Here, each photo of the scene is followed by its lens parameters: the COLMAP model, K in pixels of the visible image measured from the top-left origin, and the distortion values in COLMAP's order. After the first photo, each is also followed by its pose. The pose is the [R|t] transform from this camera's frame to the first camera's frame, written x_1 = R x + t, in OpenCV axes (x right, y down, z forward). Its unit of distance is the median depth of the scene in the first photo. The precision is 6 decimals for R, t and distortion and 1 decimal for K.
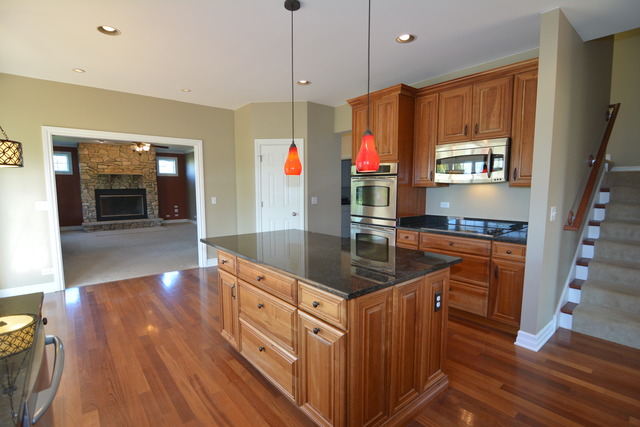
lens RADIAL K [[303.7, 0, 320.2], [0, 303.7, 213.6], [0, 0, 1]] dist [-0.024257, -0.000310]
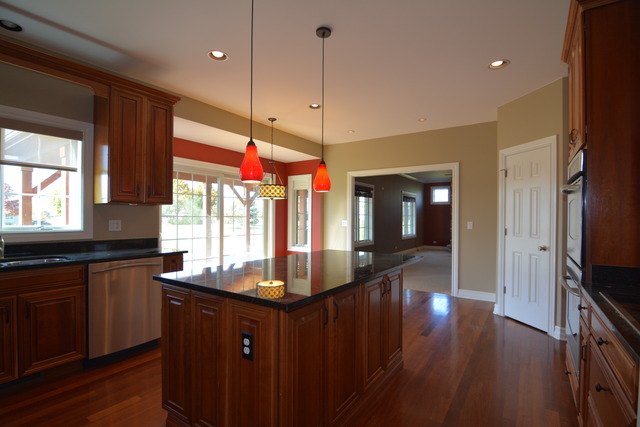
lens RADIAL K [[303.7, 0, 319.3], [0, 303.7, 217.0], [0, 0, 1]] dist [-0.024257, -0.000310]
pose [[0.262481, 0.002890, -0.964933, 0.214493], [-0.091906, 0.995524, -0.022019, -0.003959], [0.960550, 0.094463, 0.261572, 0.177710]]
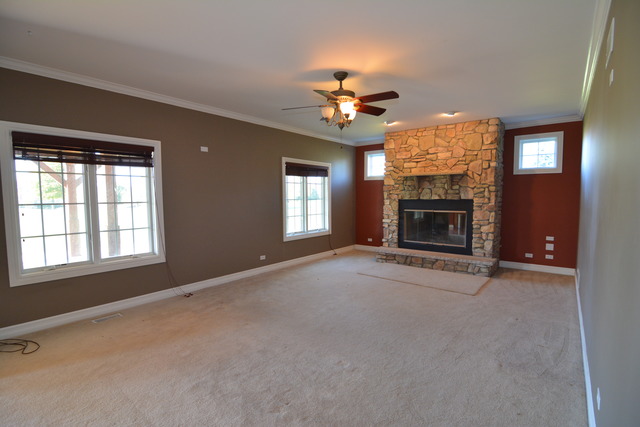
lens RADIAL K [[303.7, 0, 320.4], [0, 303.7, 215.8], [0, 0, 1]] dist [-0.024257, -0.000310]
pose [[0.194427, 0.063304, -0.978872, -0.119699], [-0.080603, 0.995572, 0.048374, -0.062594], [0.977600, 0.069494, 0.198668, 0.685065]]
